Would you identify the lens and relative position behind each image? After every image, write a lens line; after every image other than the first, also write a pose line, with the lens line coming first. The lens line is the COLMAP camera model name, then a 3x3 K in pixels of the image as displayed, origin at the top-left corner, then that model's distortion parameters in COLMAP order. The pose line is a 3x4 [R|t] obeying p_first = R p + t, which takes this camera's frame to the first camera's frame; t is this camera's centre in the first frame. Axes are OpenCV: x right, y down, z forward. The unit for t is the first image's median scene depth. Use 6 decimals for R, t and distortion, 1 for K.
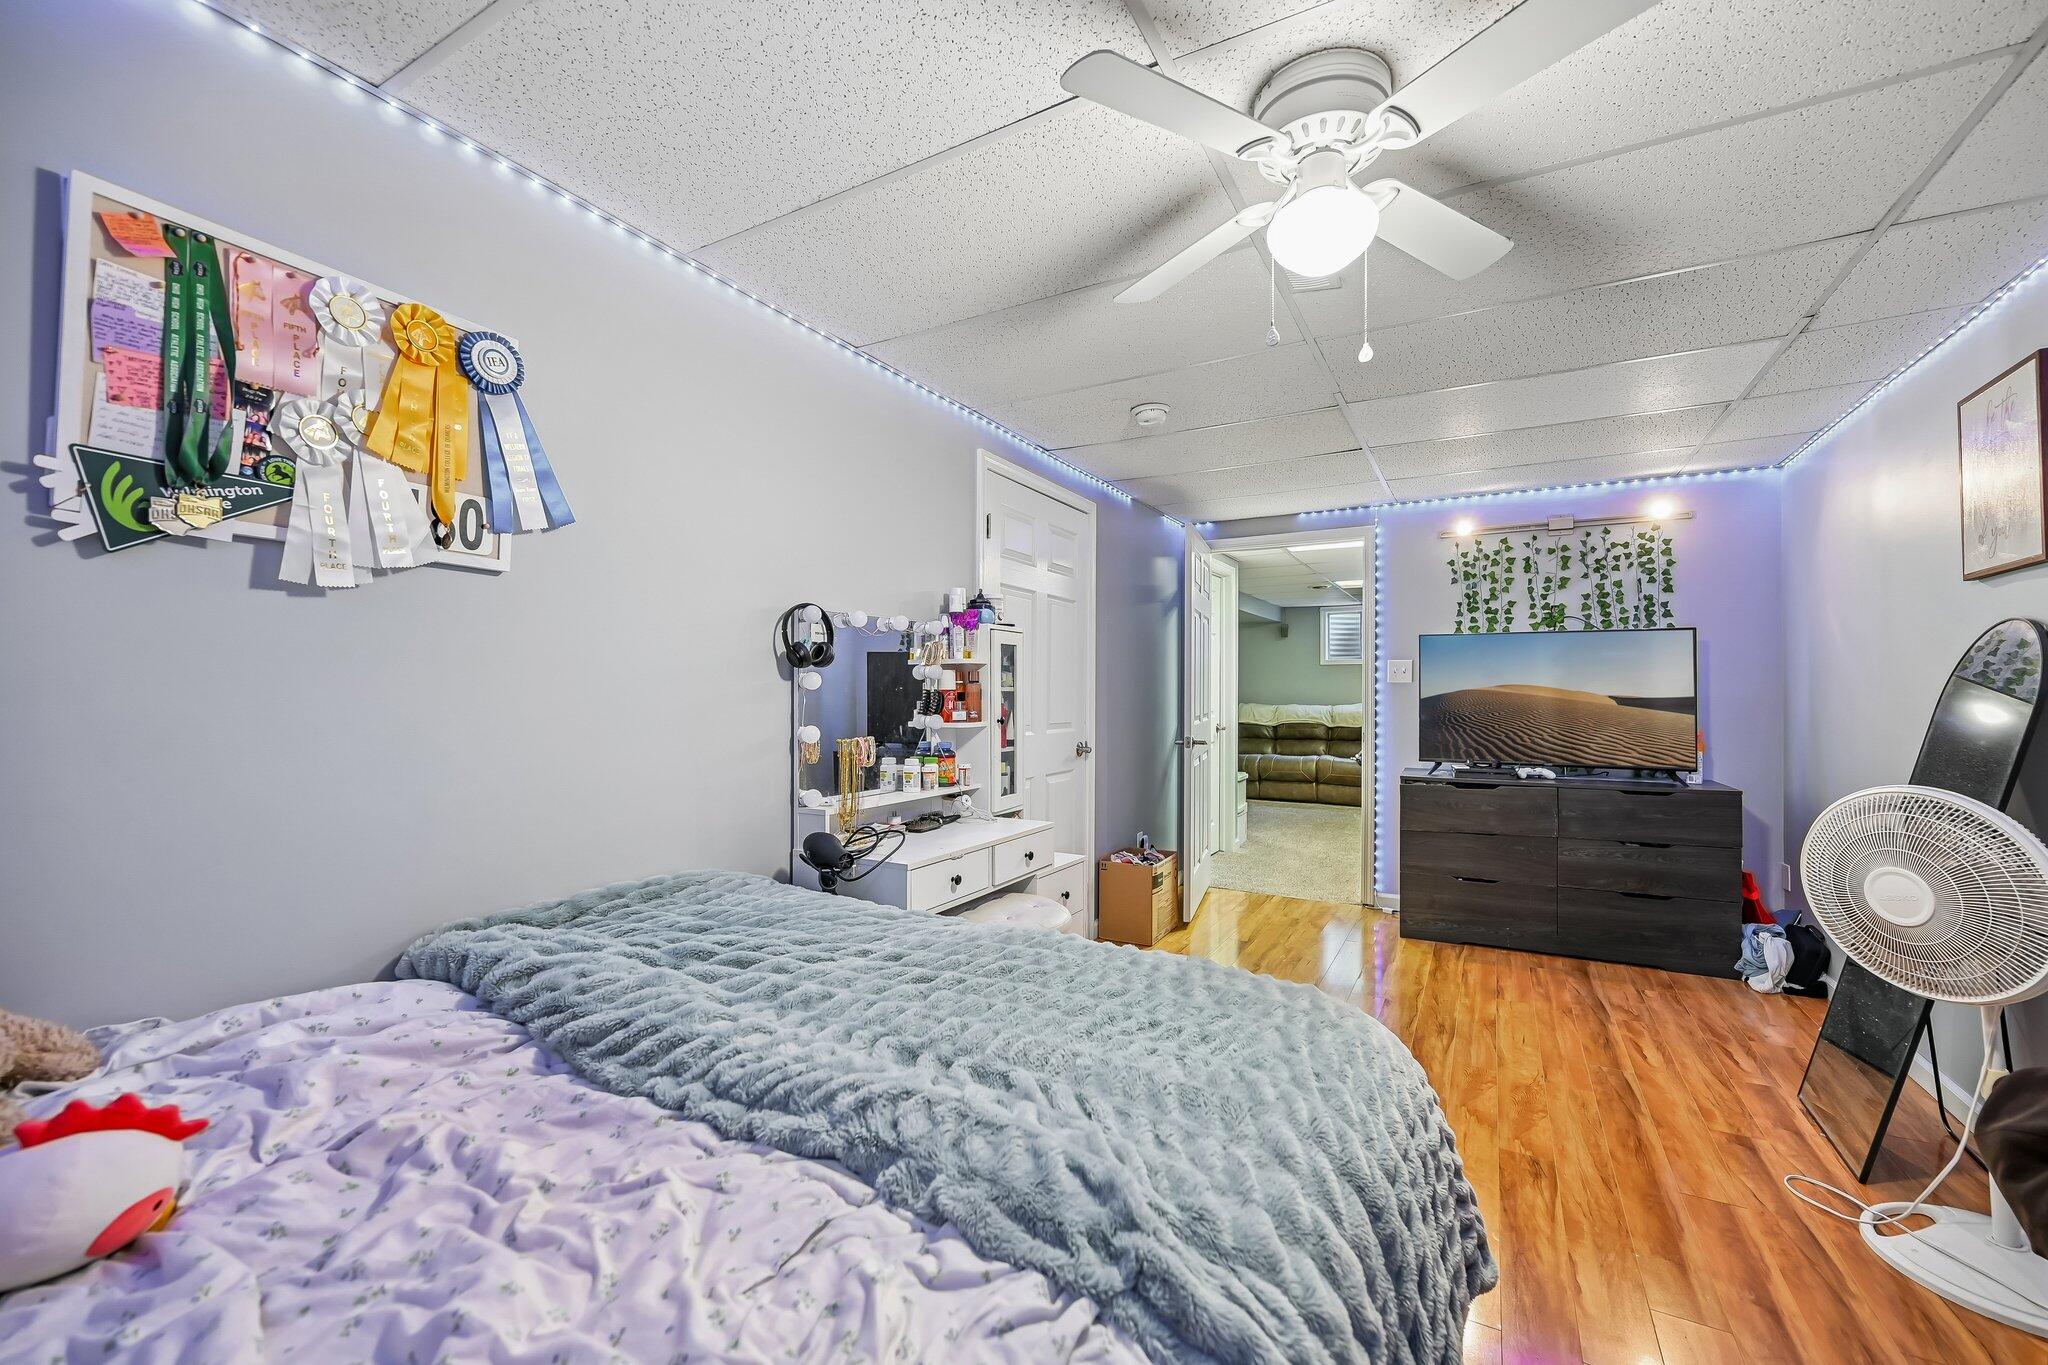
lens RADIAL K [[805.8, 0, 1041.9], [0, 805.8, 682.6], [0, 0, 1]] dist [-0.000418, -0.000093]
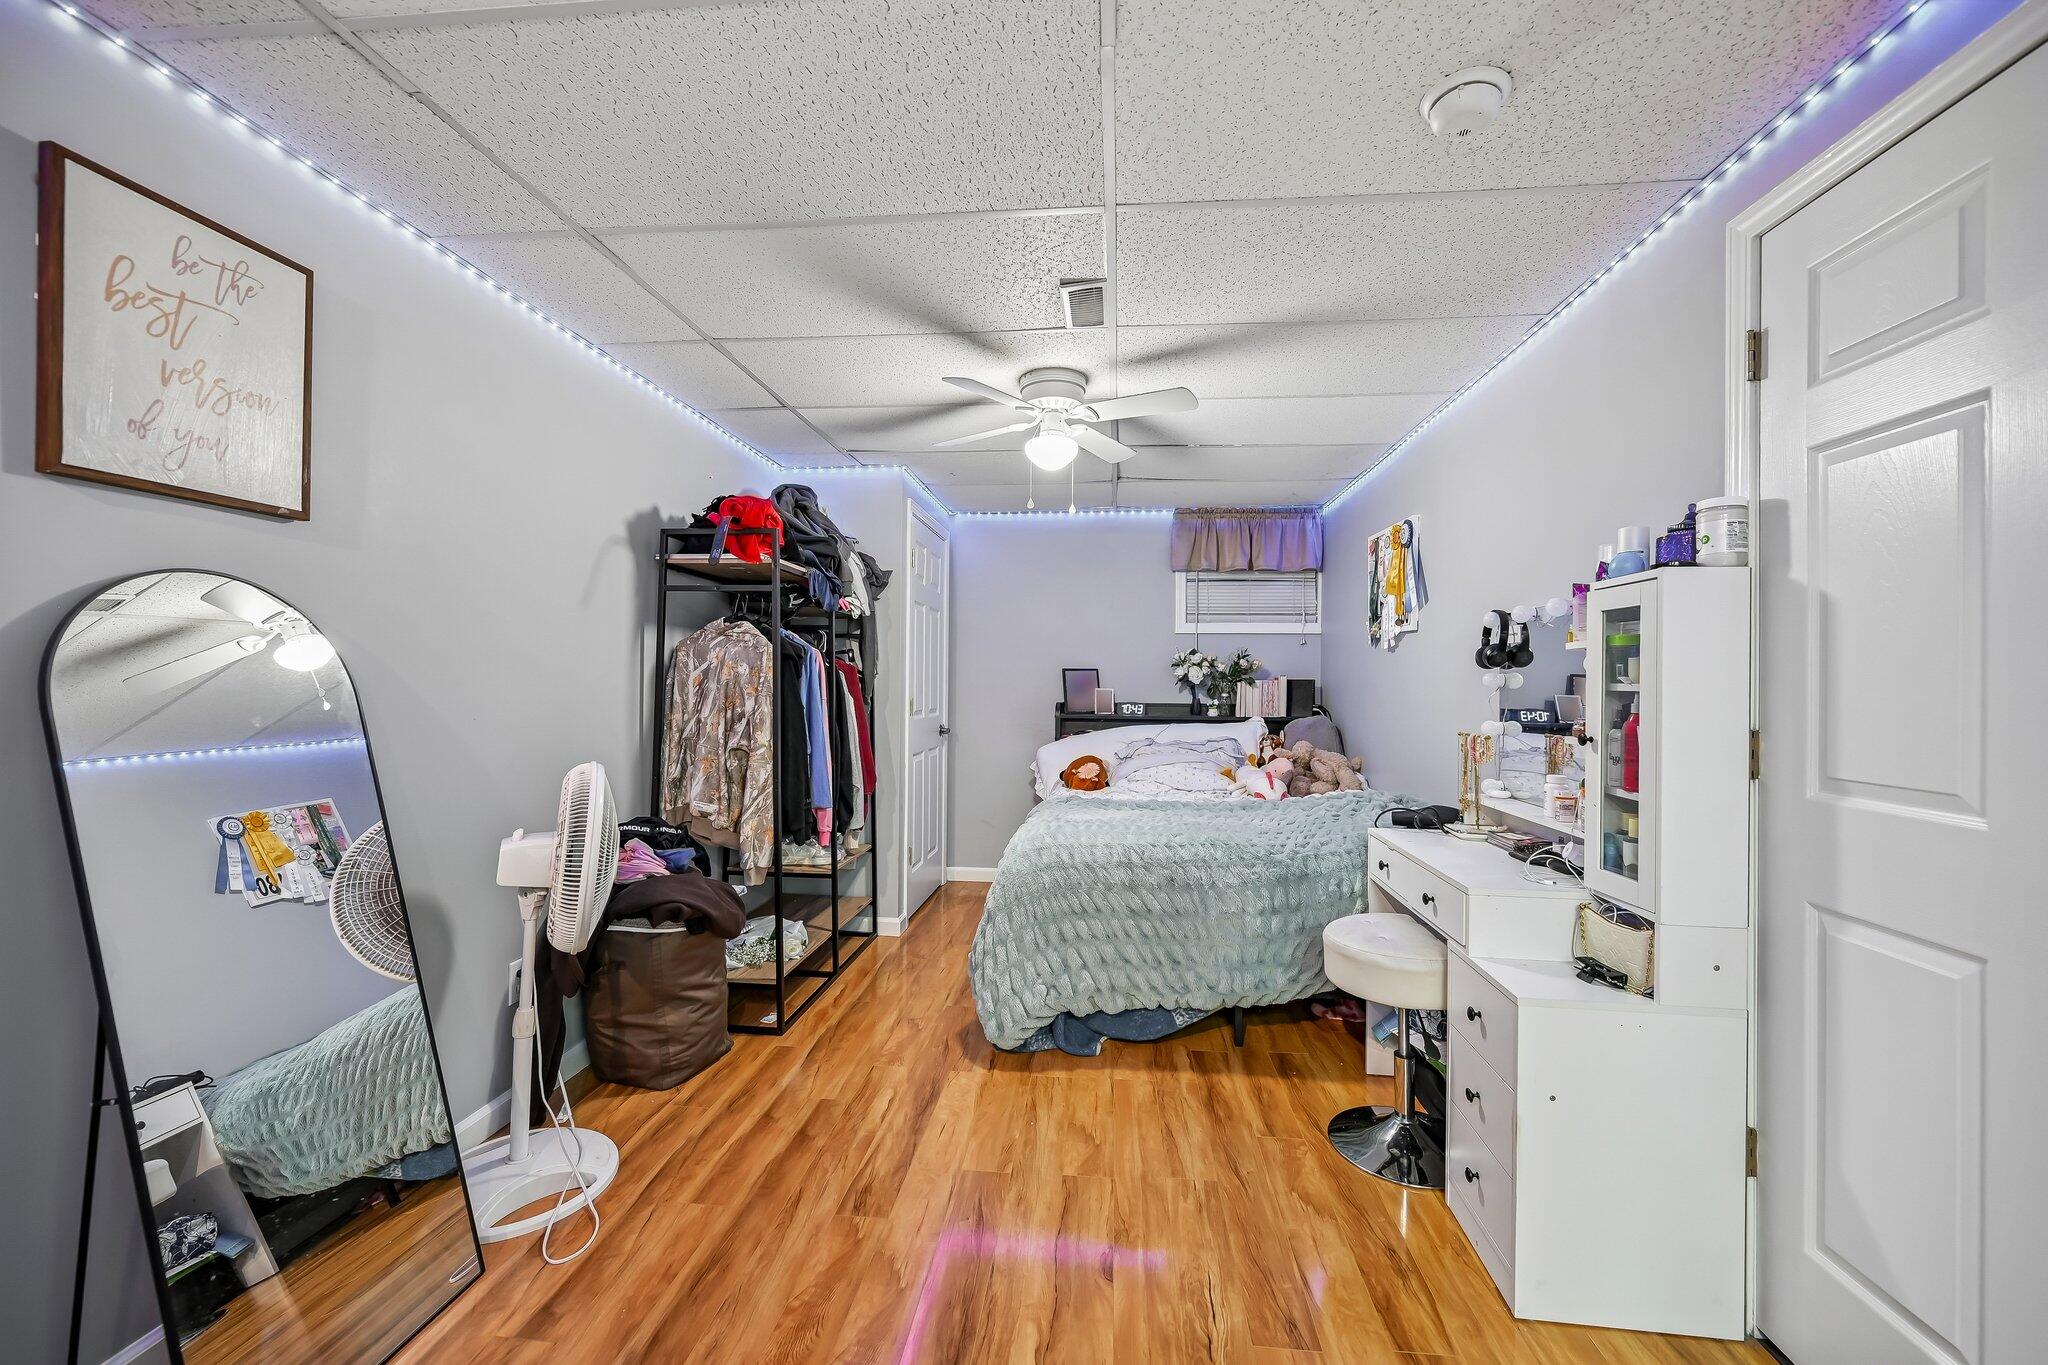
lens RADIAL K [[805.8, 0, 1041.9], [0, 805.8, 682.6], [0, 0, 1]] dist [-0.000418, -0.000093]
pose [[-0.915044, -0.007926, -0.403277, 0.708596], [-0.003576, 0.999927, -0.011539, 0.014245], [0.403339, -0.009117, -0.915005, 1.714316]]
